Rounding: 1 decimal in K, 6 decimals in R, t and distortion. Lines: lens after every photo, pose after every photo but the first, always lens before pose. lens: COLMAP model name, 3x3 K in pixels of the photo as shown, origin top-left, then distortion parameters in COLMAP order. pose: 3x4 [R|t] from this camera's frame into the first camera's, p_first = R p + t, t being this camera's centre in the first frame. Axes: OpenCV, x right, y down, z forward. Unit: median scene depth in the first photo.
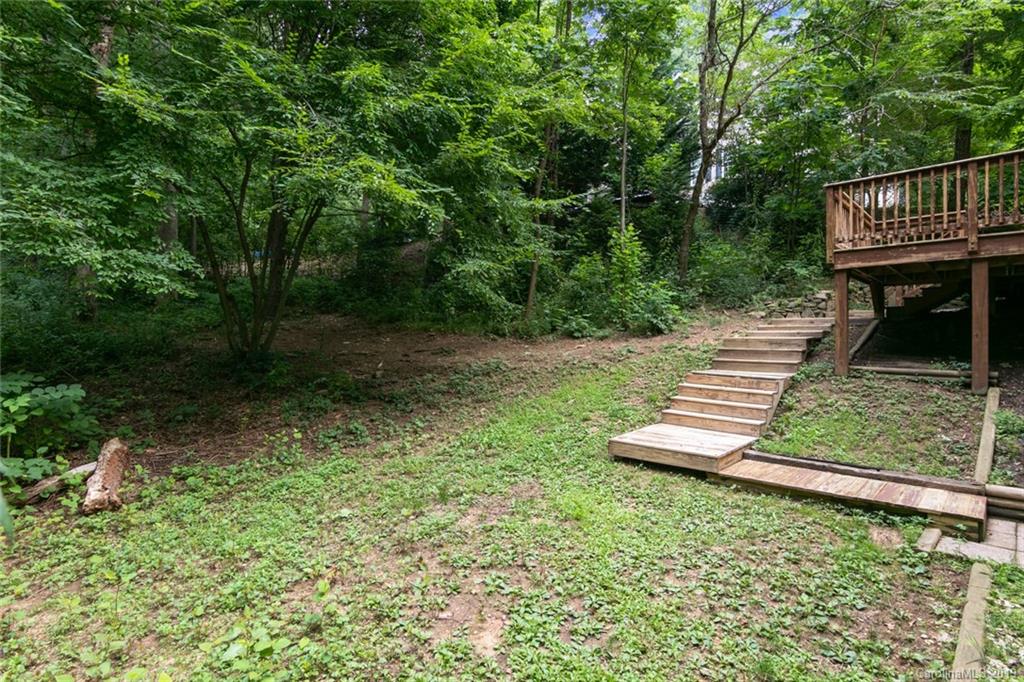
lens RADIAL K [[516.1, 0, 511.7], [0, 516.1, 332.5], [0, 0, 1]] dist [-0.000545, 0.001016]
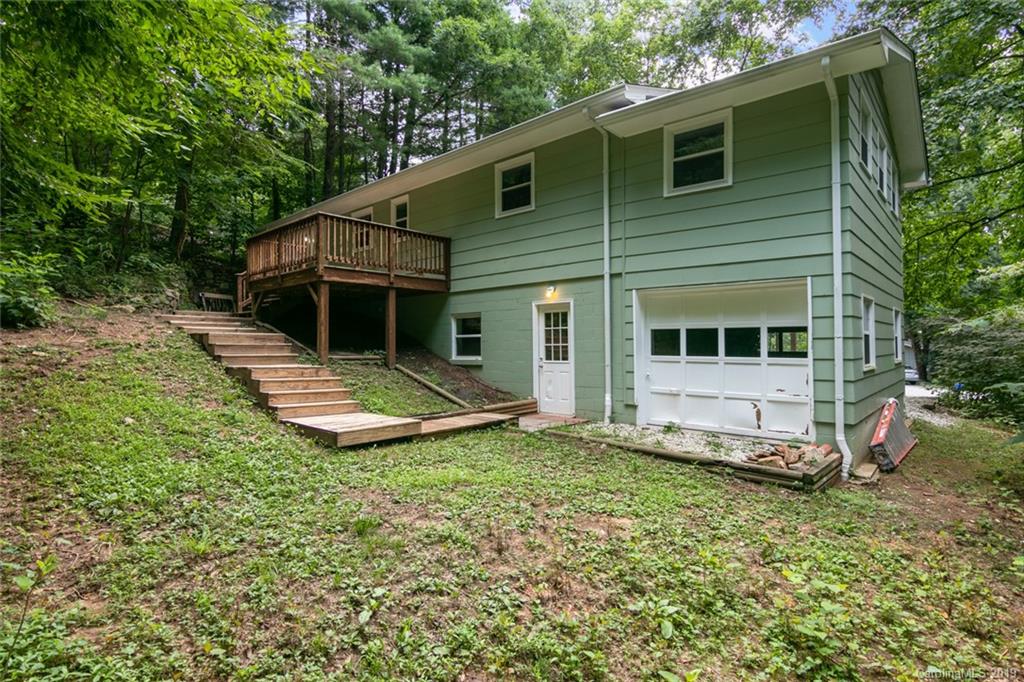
lens RADIAL K [[516.1, 0, 511.7], [0, 516.1, 332.5], [0, 0, 1]] dist [-0.000545, 0.001016]
pose [[-0.046319, 0.021826, 0.998688, -0.753949], [-0.001444, 0.999759, -0.021916, 0.037838], [-0.998926, -0.002458, -0.046276, 0.678092]]
